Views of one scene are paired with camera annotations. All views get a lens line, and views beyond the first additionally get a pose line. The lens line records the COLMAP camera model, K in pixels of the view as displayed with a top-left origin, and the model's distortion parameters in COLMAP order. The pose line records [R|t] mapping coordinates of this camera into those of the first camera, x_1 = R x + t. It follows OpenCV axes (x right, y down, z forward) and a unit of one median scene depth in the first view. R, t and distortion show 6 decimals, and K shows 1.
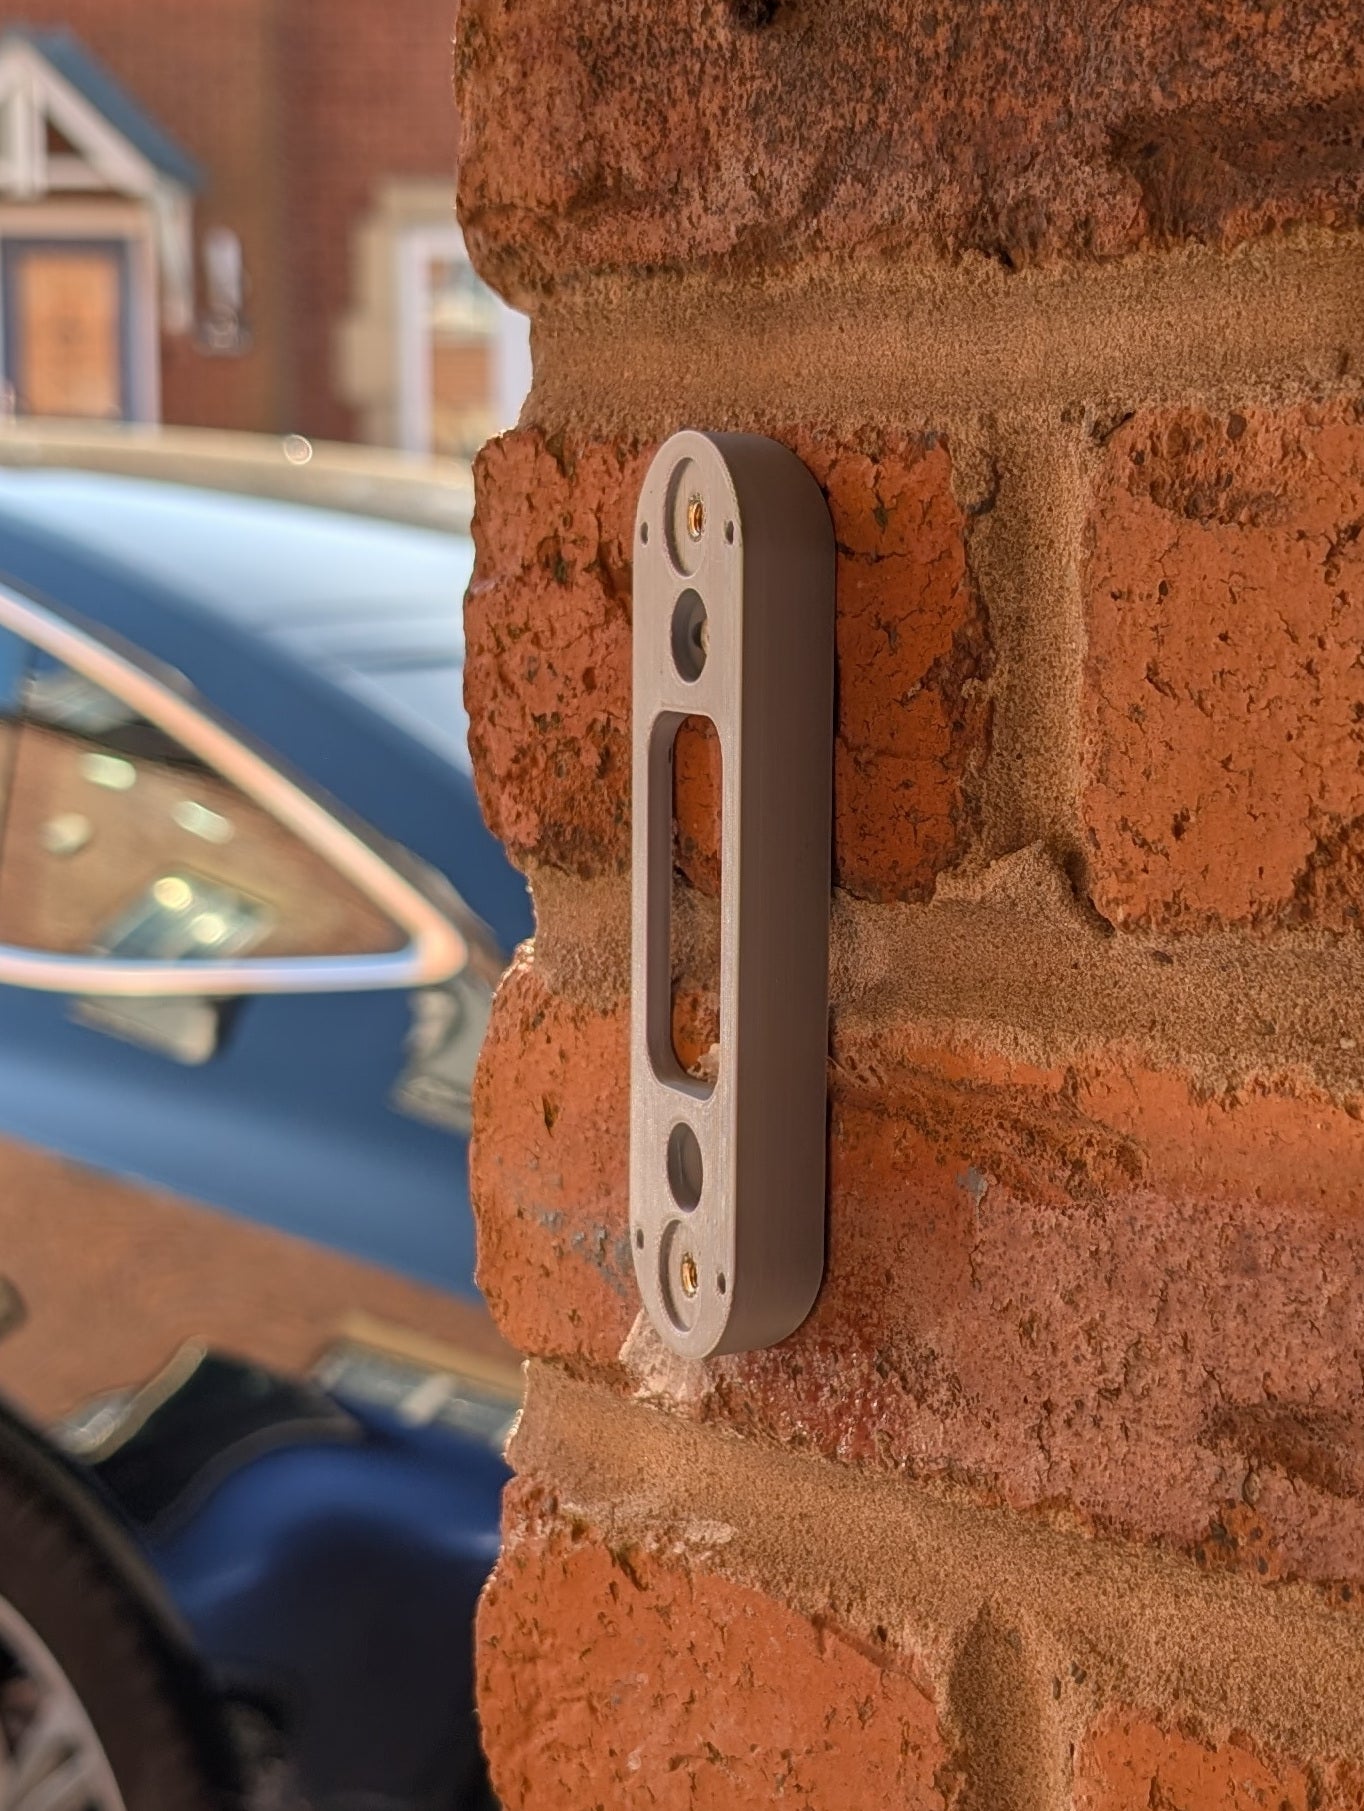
lens RADIAL K [[2915.6, 0, 882.4], [0, 2915.6, 1027.9], [0, 0, 1]] dist [0.220109, -1.058755]
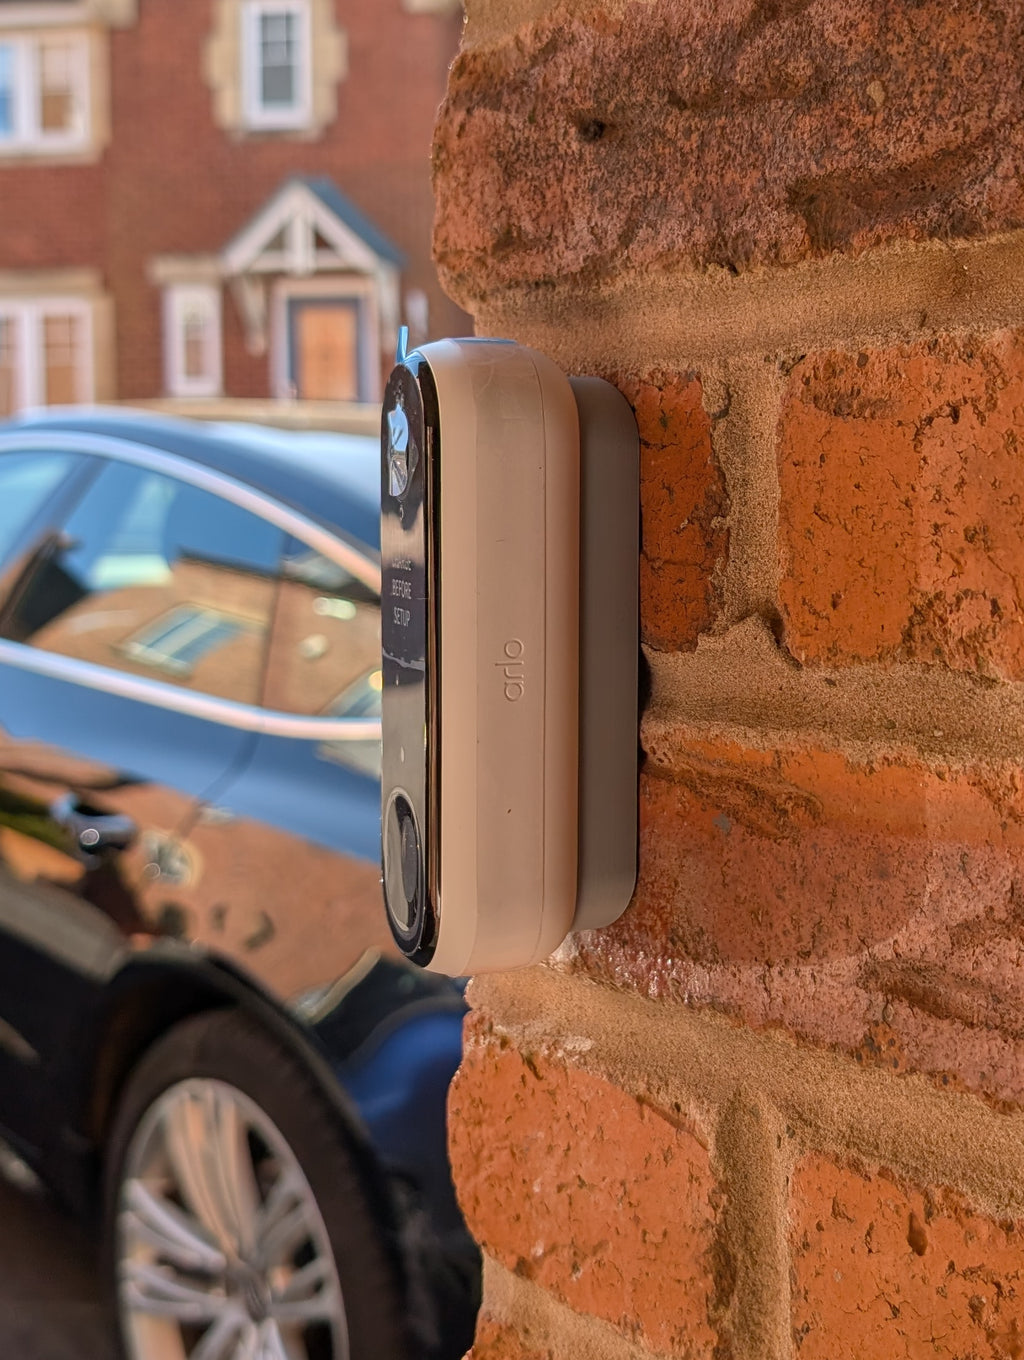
lens RADIAL K [[1794.3, 0, 602.0], [0, 1794.3, 621.1], [0, 0, 1]] dist [0.209725, -0.998172]
pose [[0.993209, -0.011070, -0.115816, 0.082166], [0.001896, 0.996871, -0.079023, 0.019935], [0.116328, 0.078267, 0.990122, -0.011774]]
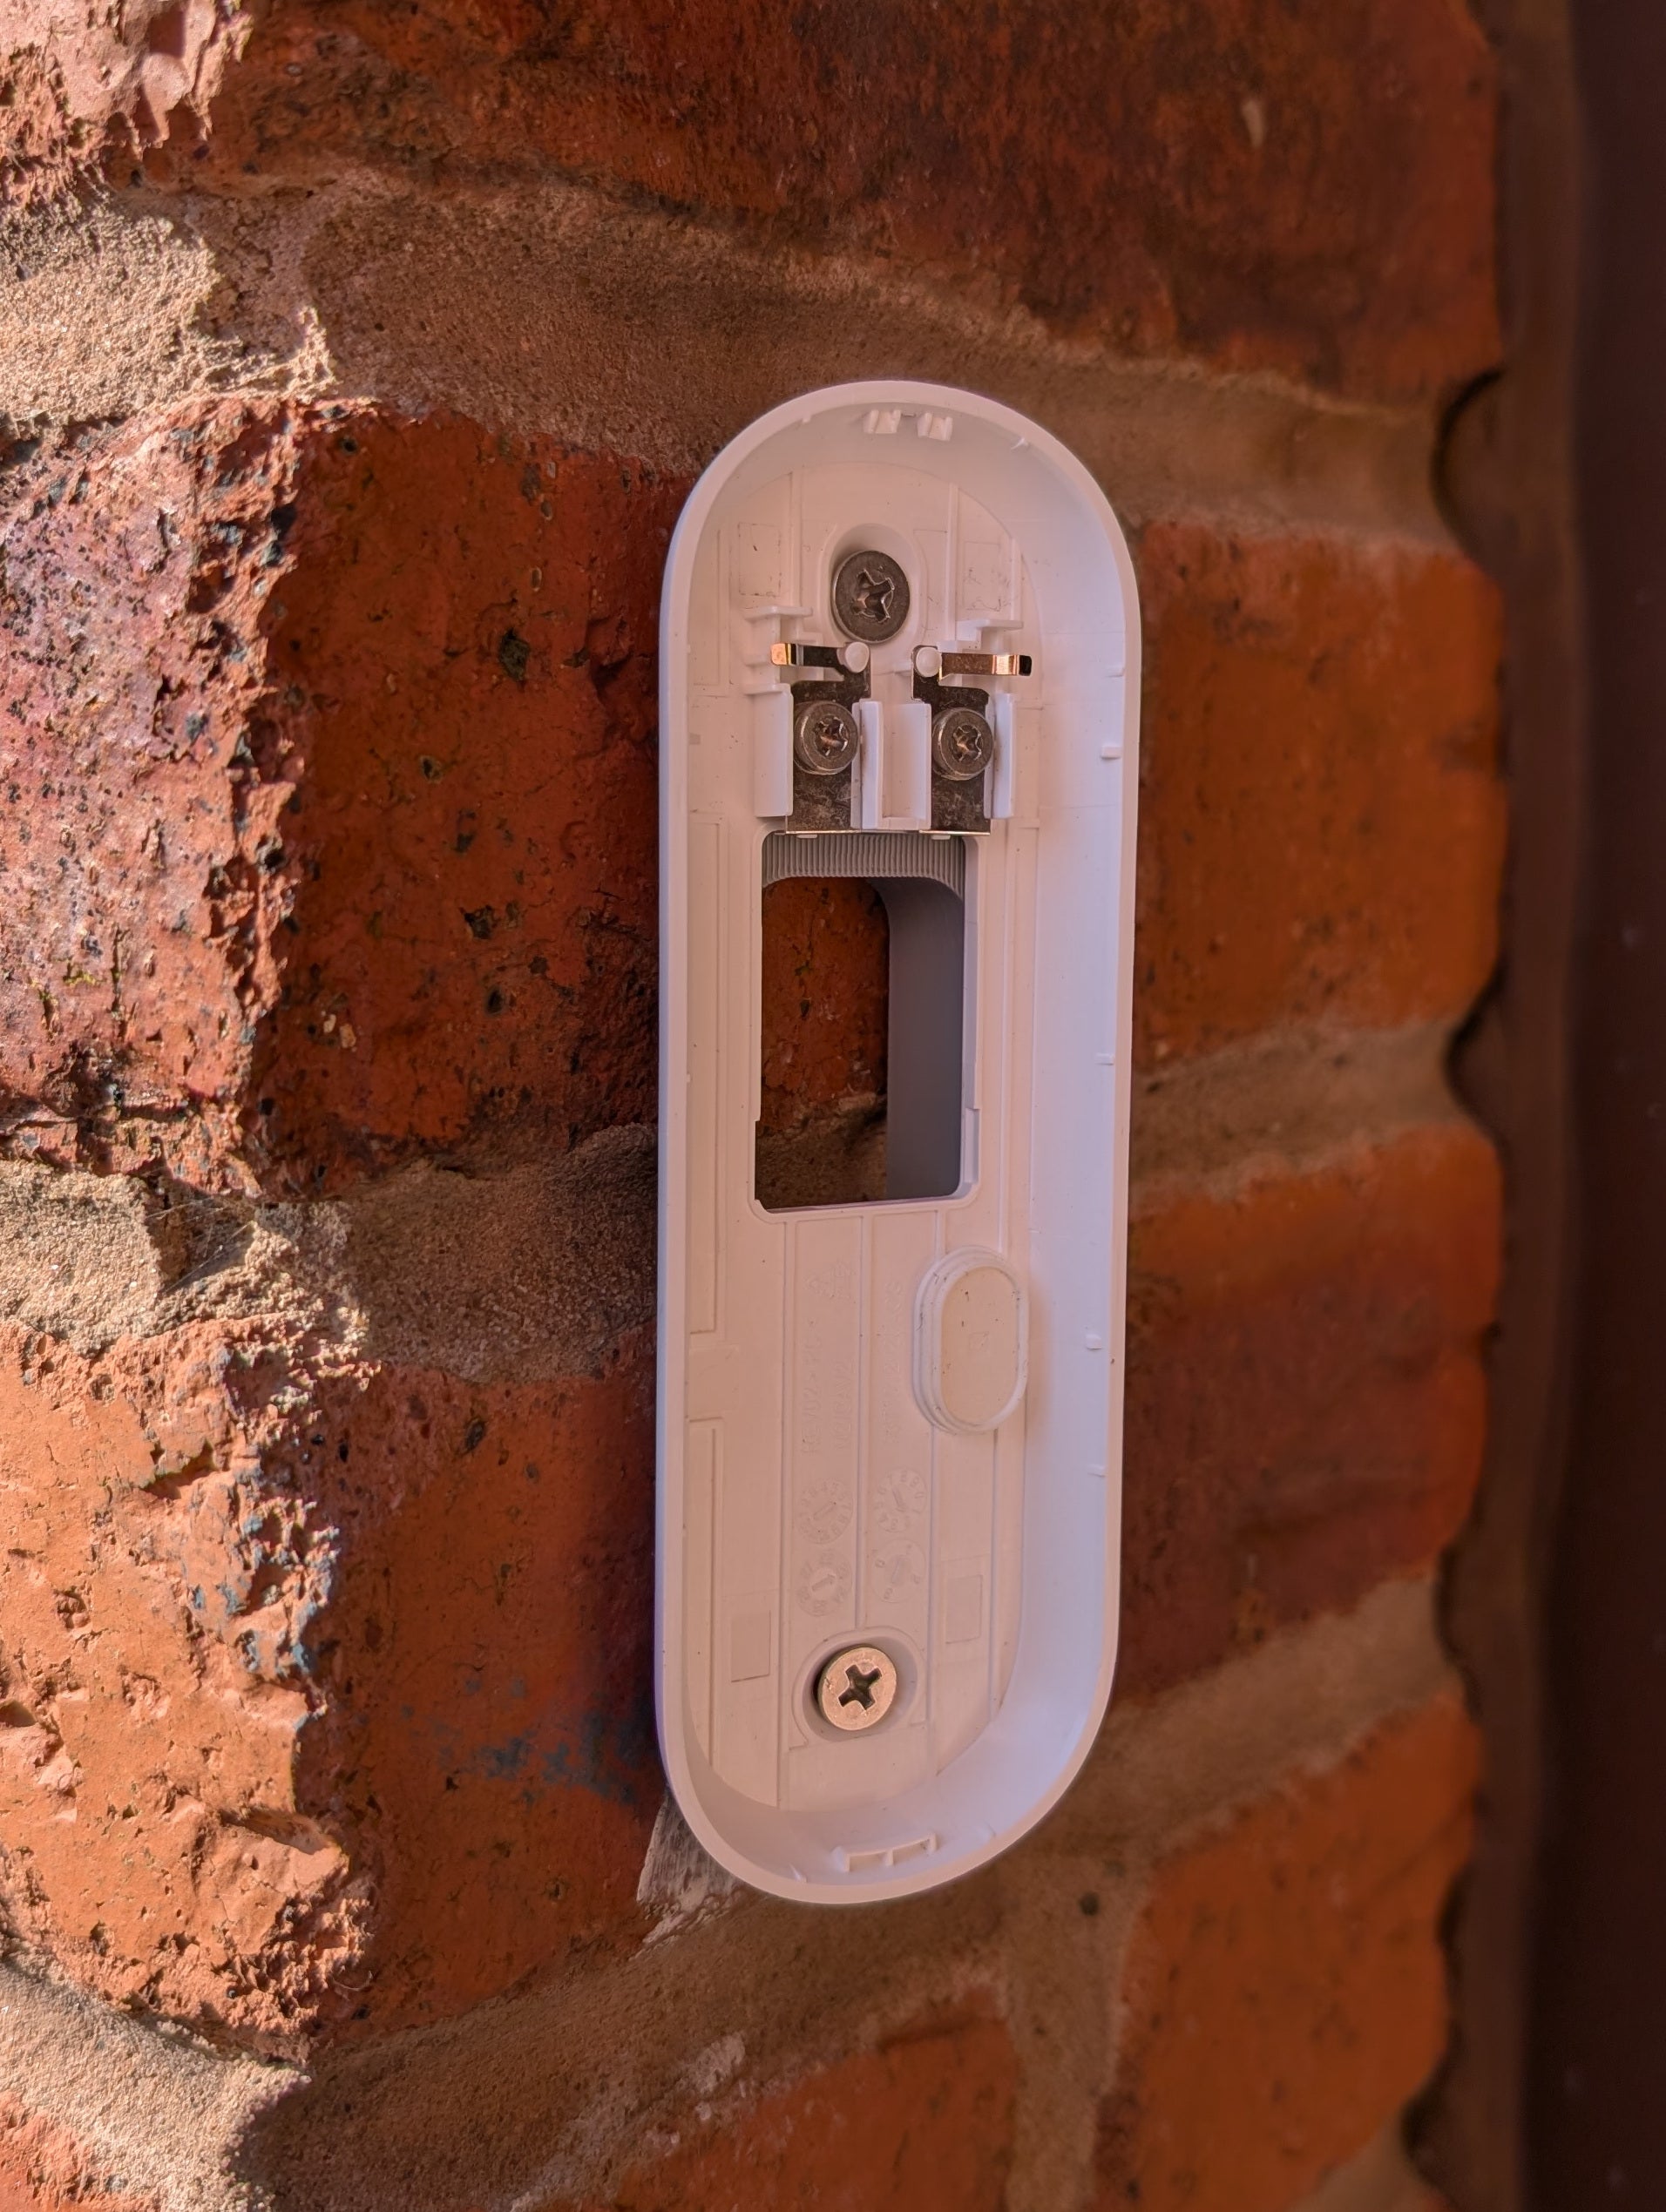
lens RADIAL K [[2652.5, 0, 876.7], [0, 2652.5, 1118.7], [0, 0, 1]] dist [0.024206, -0.180163]
pose [[-0.070085, -0.140759, 0.987560, -0.730164], [0.142452, 0.978436, 0.149568, -0.151267], [-0.987317, 0.151162, -0.048522, 1.081720]]
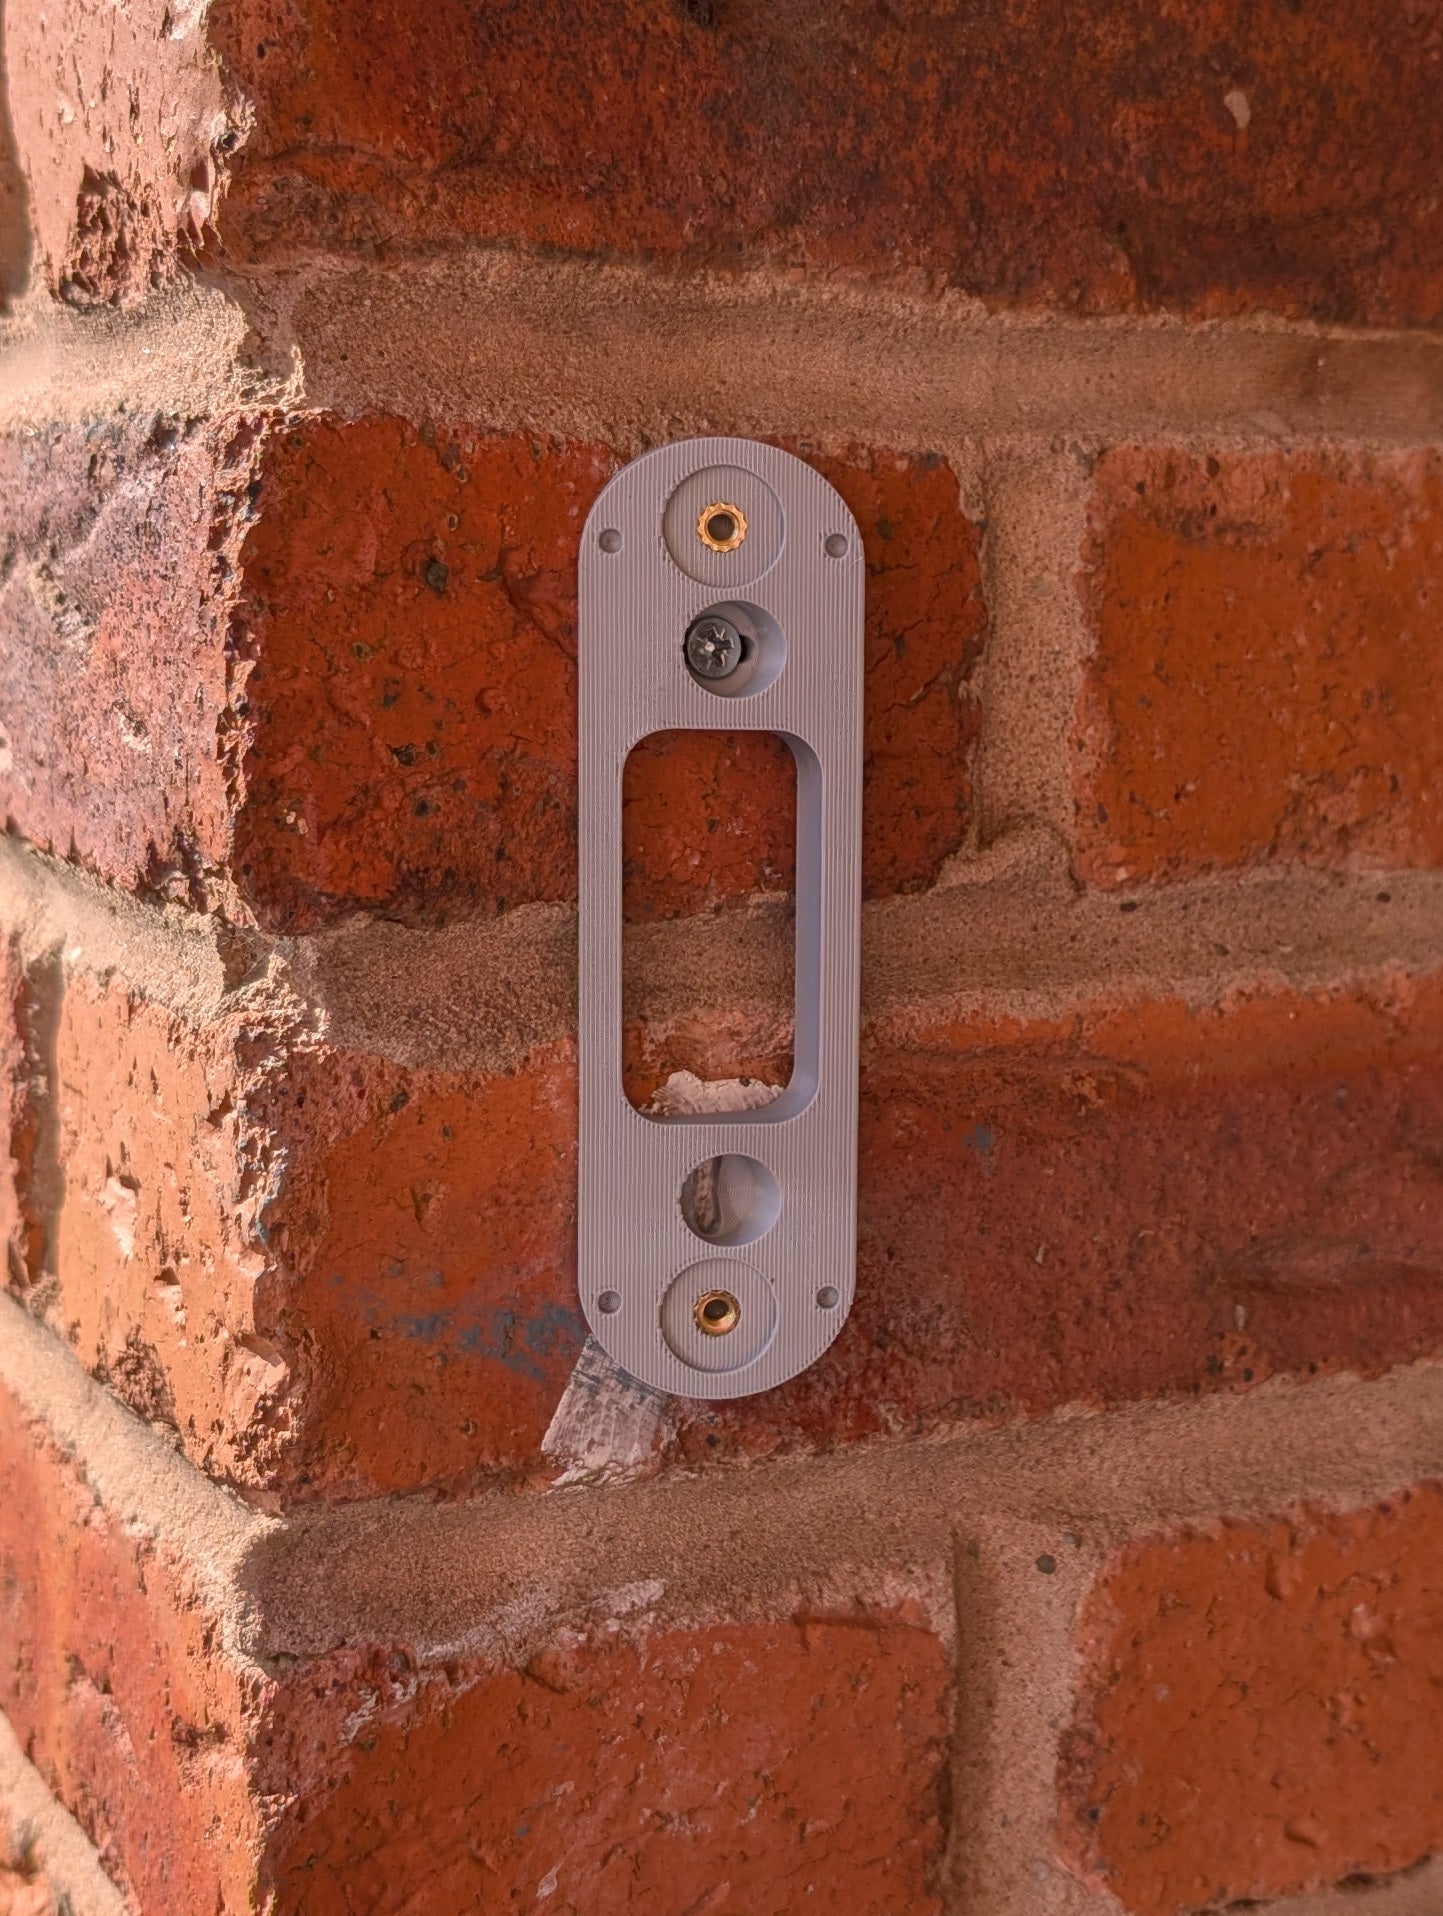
lens RADIAL K [[2969.8, 0, 891.1], [0, 2969.8, 1009.2], [0, 0, 1]] dist [0.183047, -0.872477]
pose [[0.322162, -0.142135, 0.935954, -1.021676], [0.134227, 0.985535, 0.103463, -0.115713], [-0.937120, 0.092298, 0.336580, 0.655607]]
